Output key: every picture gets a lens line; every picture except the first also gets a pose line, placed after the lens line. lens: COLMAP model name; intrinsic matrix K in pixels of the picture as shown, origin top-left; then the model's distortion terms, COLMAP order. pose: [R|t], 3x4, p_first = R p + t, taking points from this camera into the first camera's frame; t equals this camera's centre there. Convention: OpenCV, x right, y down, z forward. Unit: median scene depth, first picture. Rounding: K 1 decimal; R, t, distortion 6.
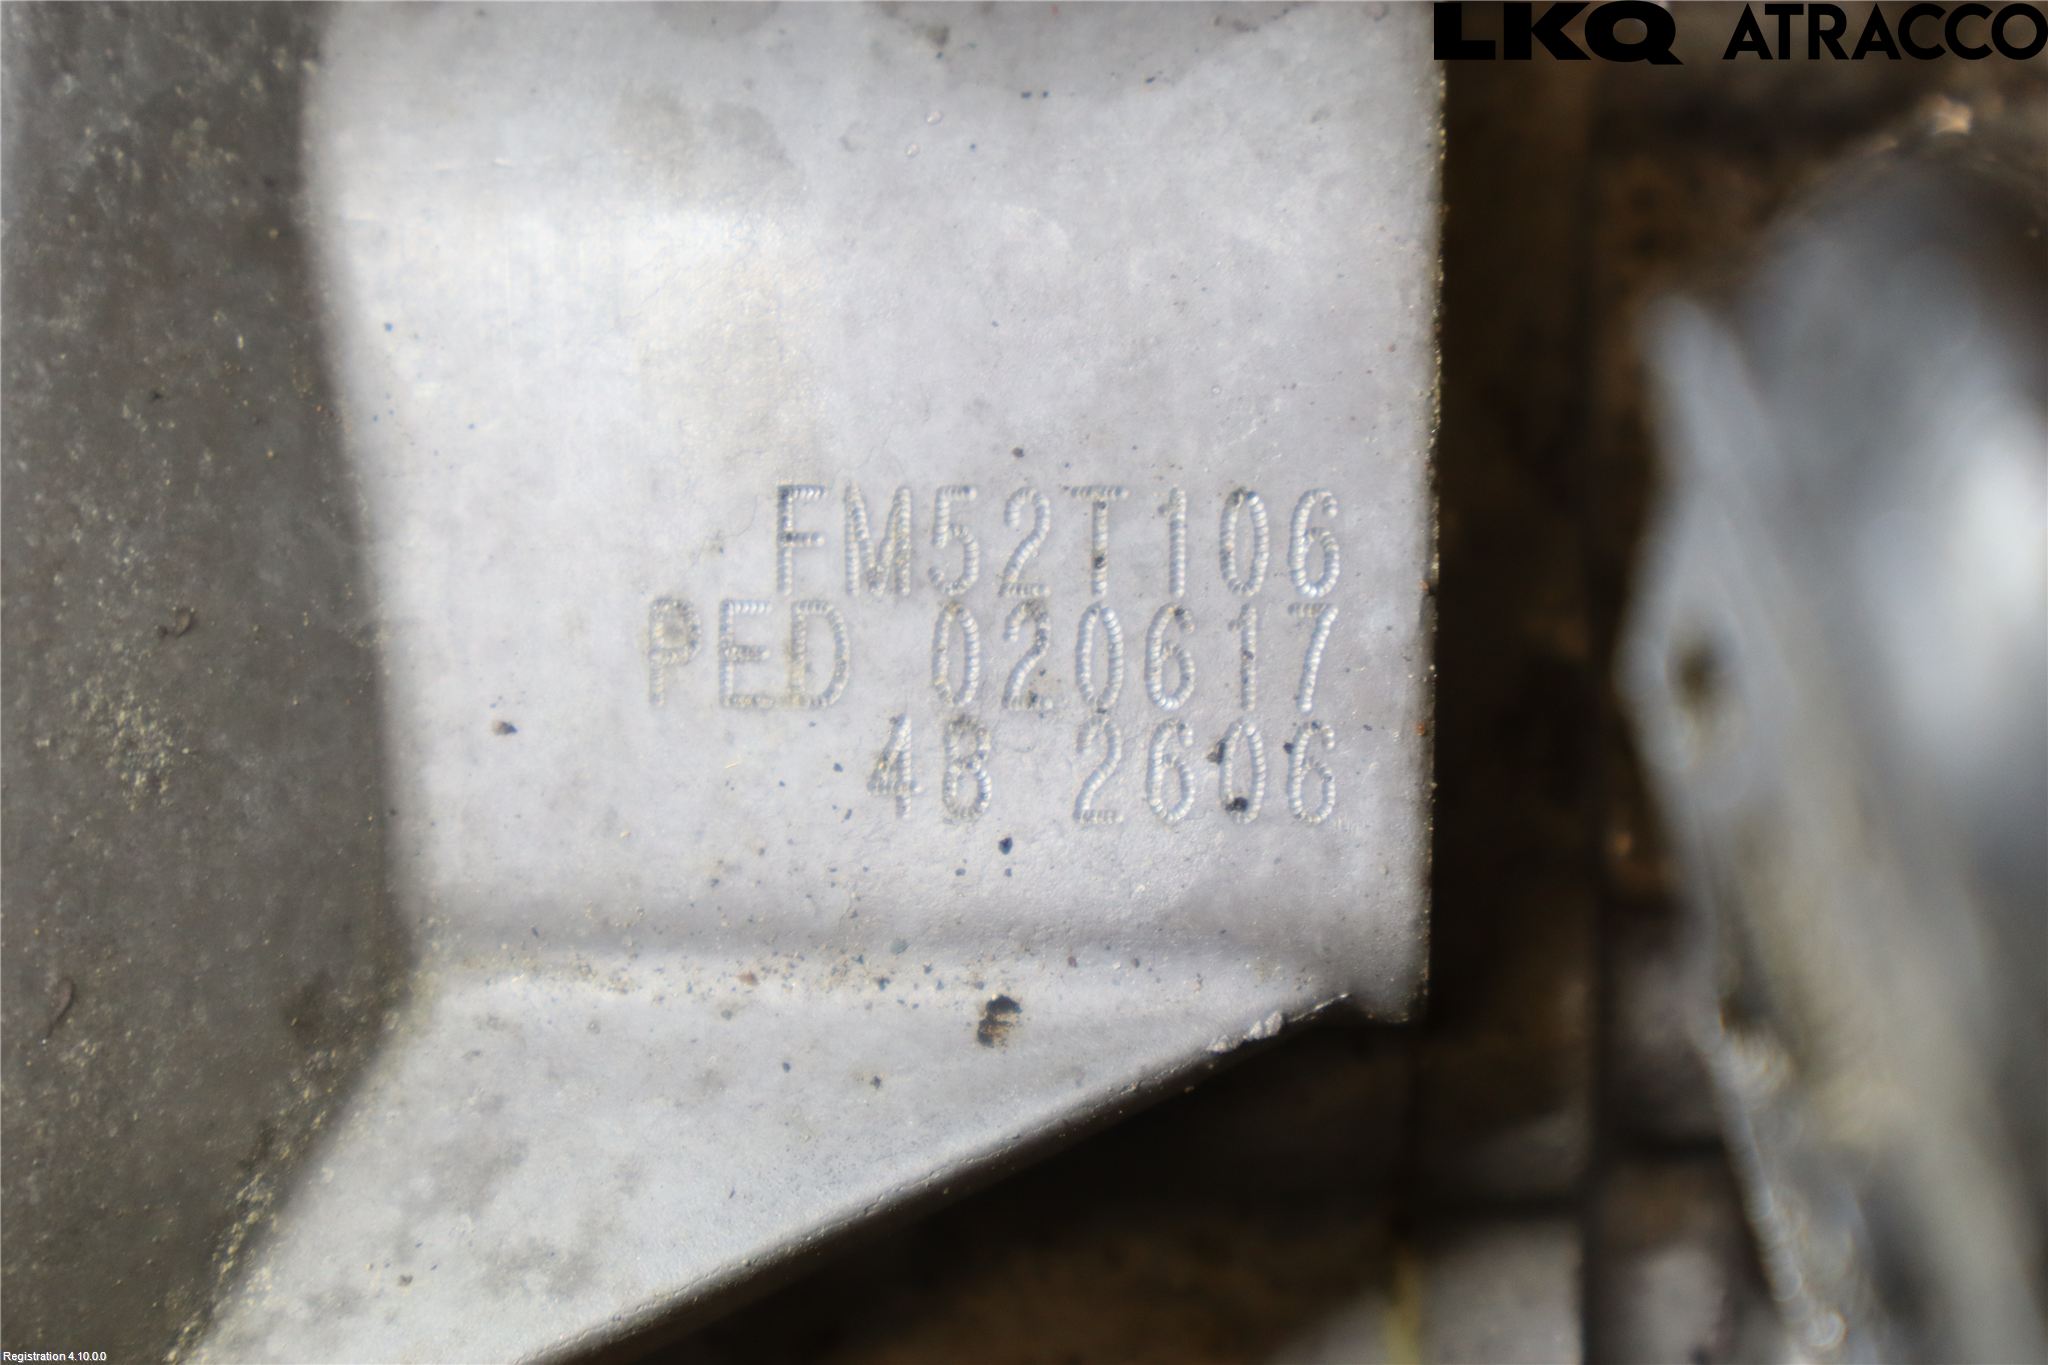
lens RADIAL K [[4226.1, 0, 1024.0], [0, 4226.1, 682.5], [0, 0, 1]] dist [-0.049206, -0.355541]
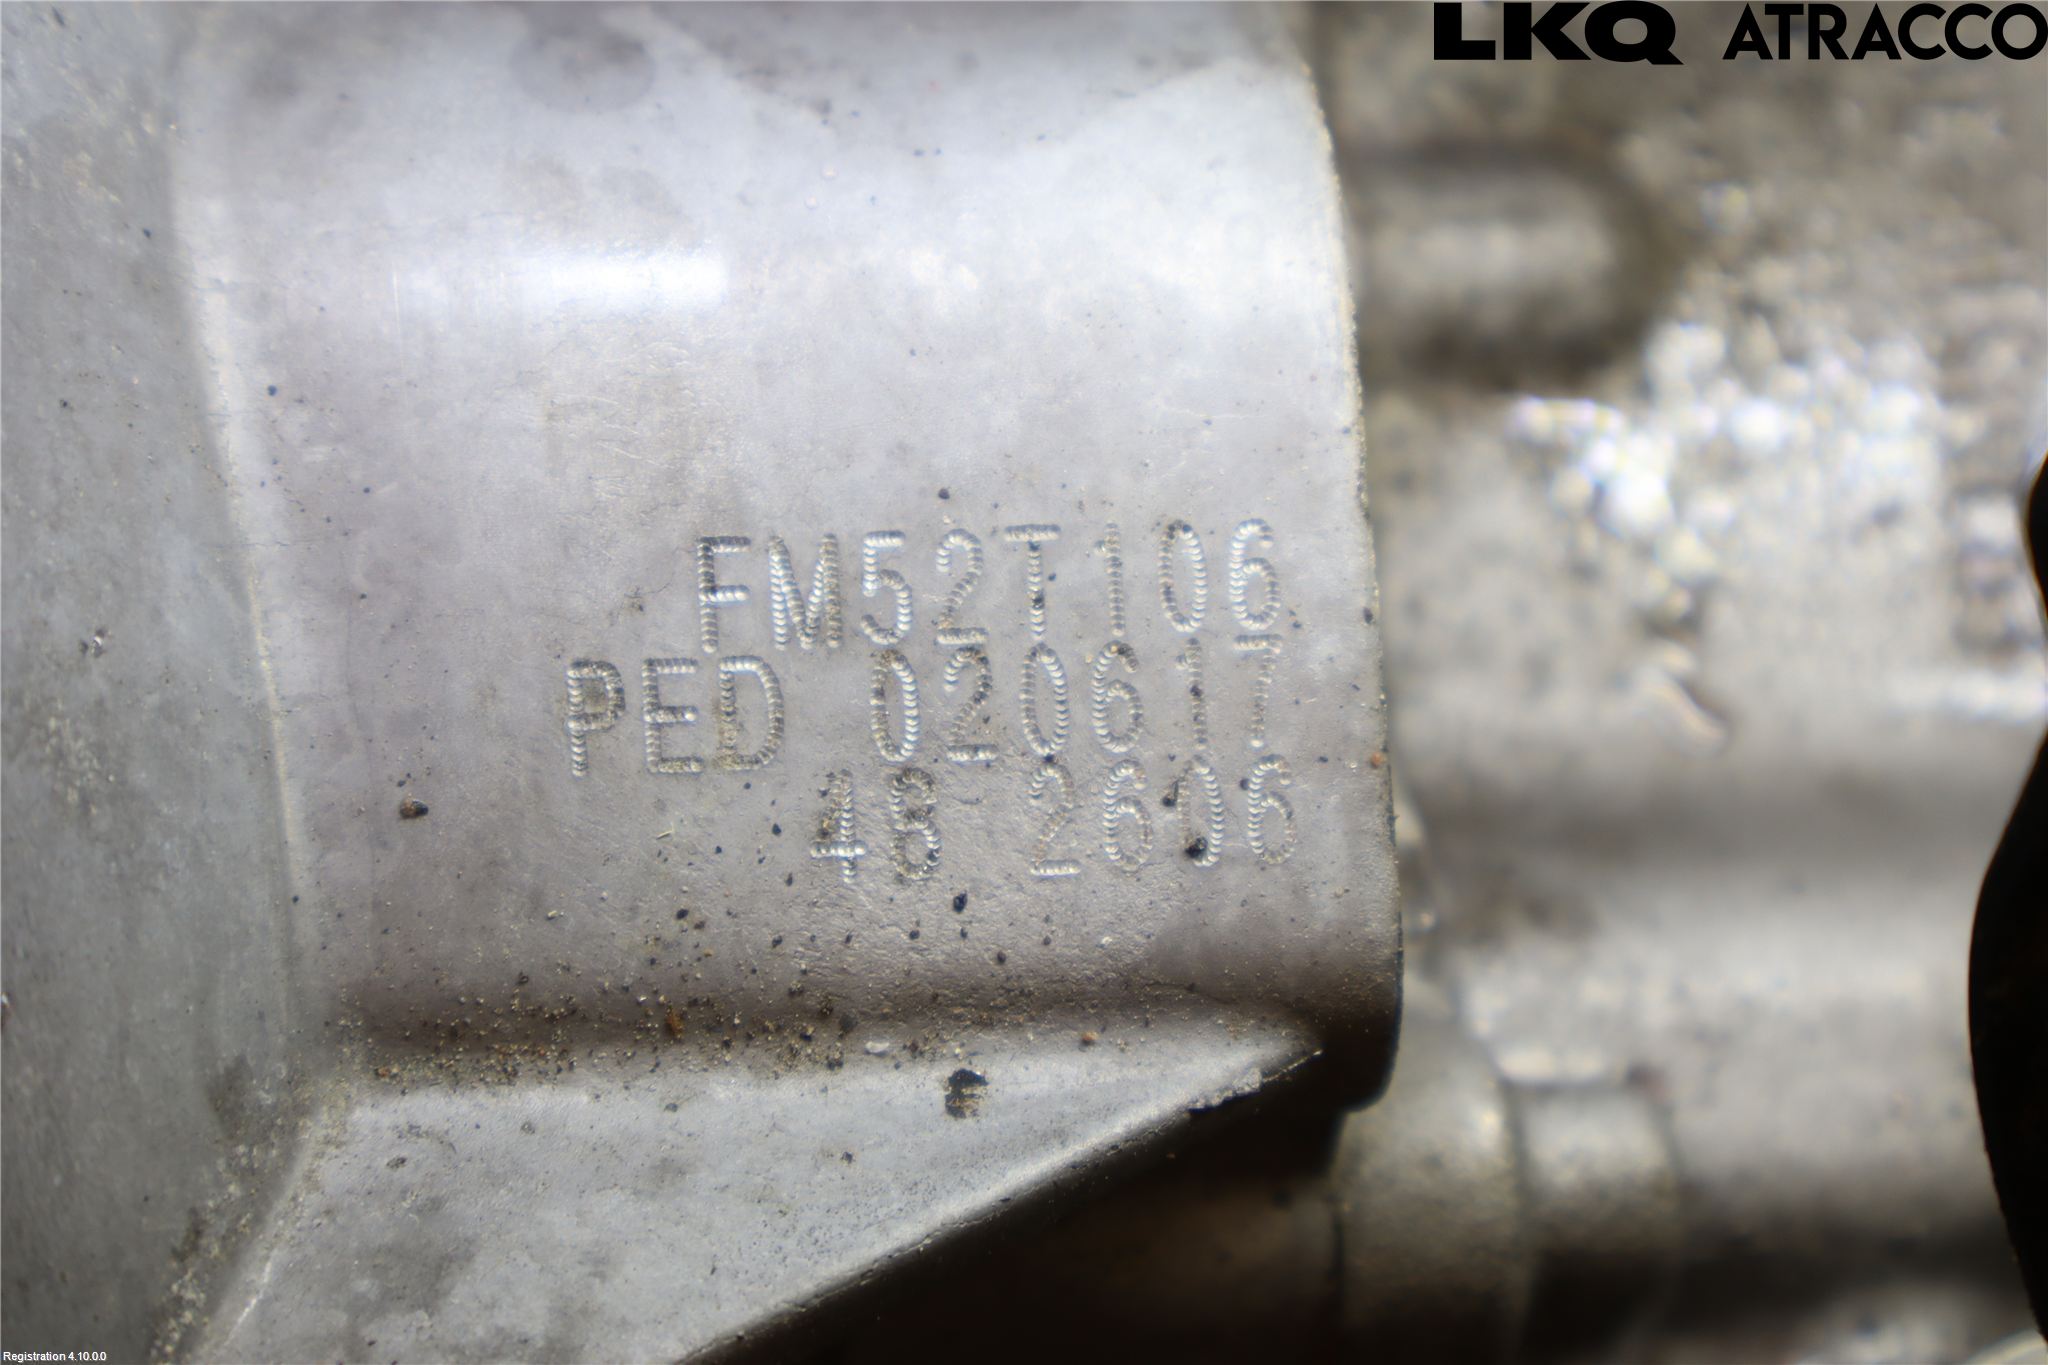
lens RADIAL K [[4226.1, 0, 1024.0], [0, 4226.1, 682.5], [0, 0, 1]] dist [-0.049206, -0.355541]
pose [[0.979222, -0.037852, 0.199229, -0.176966], [0.086078, 0.967114, -0.239335, 0.218349], [-0.183618, 0.251511, 0.950277, 0.093122]]
